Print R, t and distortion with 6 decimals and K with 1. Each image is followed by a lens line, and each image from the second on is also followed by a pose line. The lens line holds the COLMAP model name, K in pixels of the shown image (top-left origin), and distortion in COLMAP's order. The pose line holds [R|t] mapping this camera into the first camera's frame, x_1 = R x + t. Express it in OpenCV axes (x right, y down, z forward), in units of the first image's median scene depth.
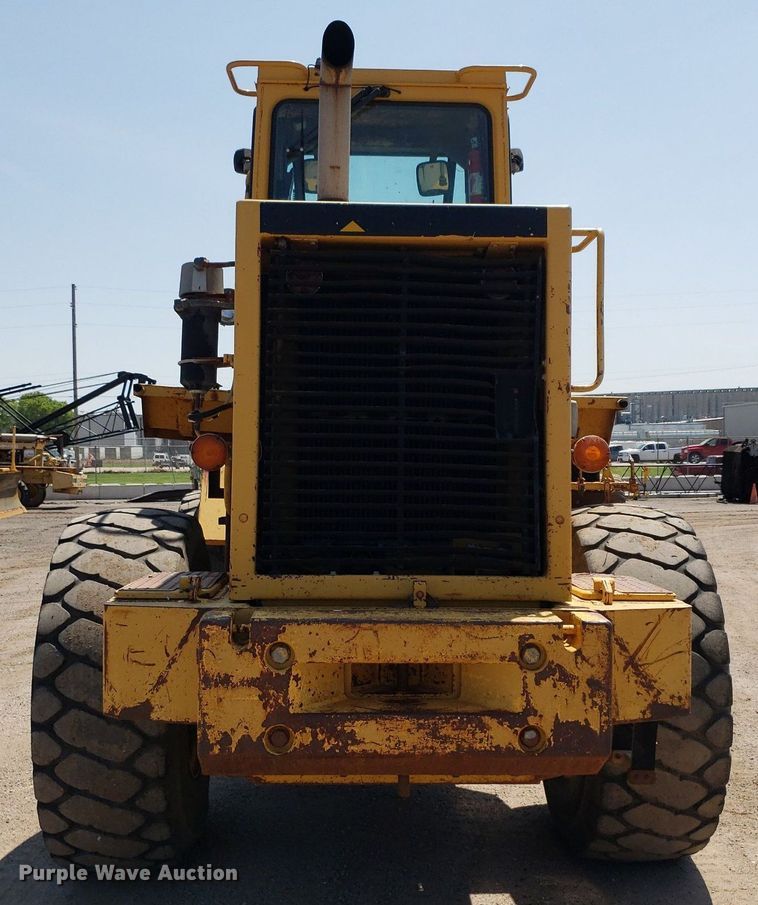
lens RADIAL K [[1086.1, 0, 388.8], [0, 1086.1, 489.3], [0, 0, 1]] dist [0.295323, -1.397876]
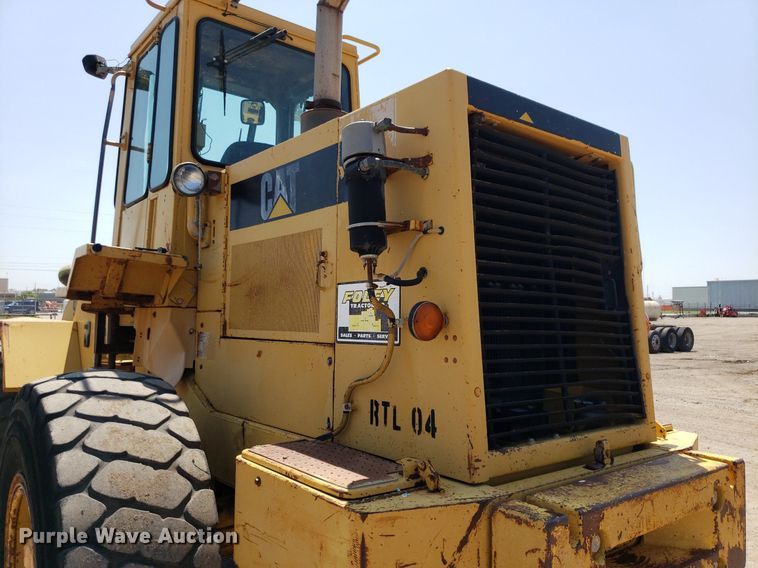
lens RADIAL K [[596.1, 0, 384.8], [0, 596.1, 285.5], [0, 0, 1]] dist [0.017104, -0.012594]
pose [[0.807046, 0.037264, 0.589311, -0.492007], [0.004168, 0.997622, -0.068791, -0.029725], [-0.590474, 0.057974, 0.804972, 0.610132]]
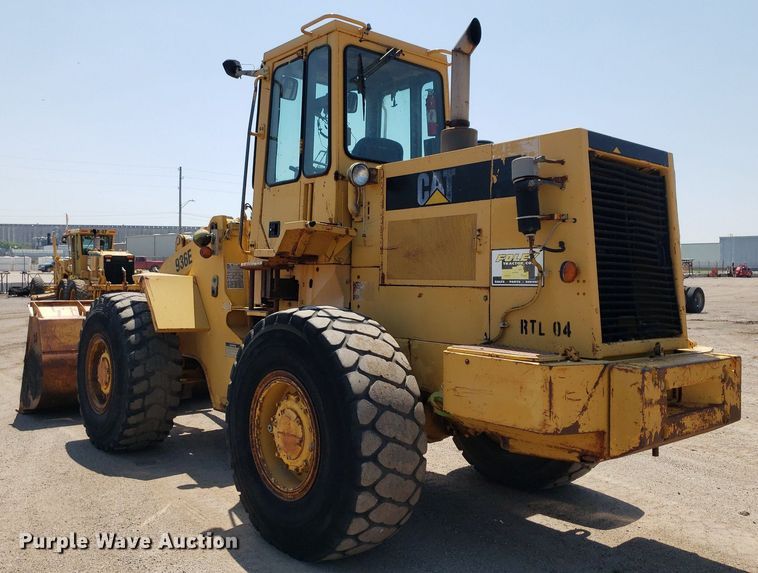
lens RADIAL K [[668.4, 0, 365.4], [0, 668.4, 273.2], [0, 0, 1]] dist [0.054827, -0.111012]
pose [[0.799166, 0.013733, 0.600954, -1.037385], [-0.000136, 0.999743, -0.022665, -0.008821], [-0.601111, 0.018031, 0.798962, 0.359800]]
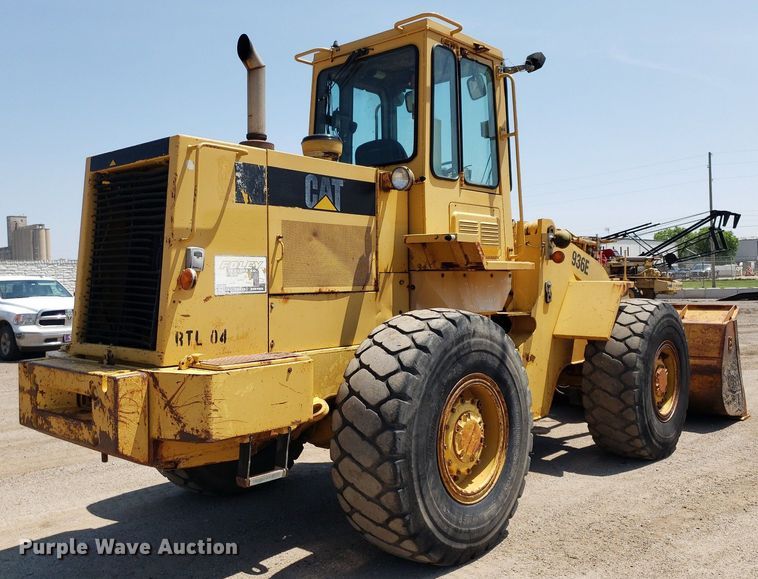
lens RADIAL K [[690.4, 0, 378.2], [0, 690.4, 285.8], [0, 0, 1]] dist [0.112228, -0.285167]
pose [[0.728177, -0.006887, -0.685355, 1.133203], [0.001786, 0.999965, -0.008150, -0.013195], [0.685387, 0.004711, 0.728163, 0.431130]]
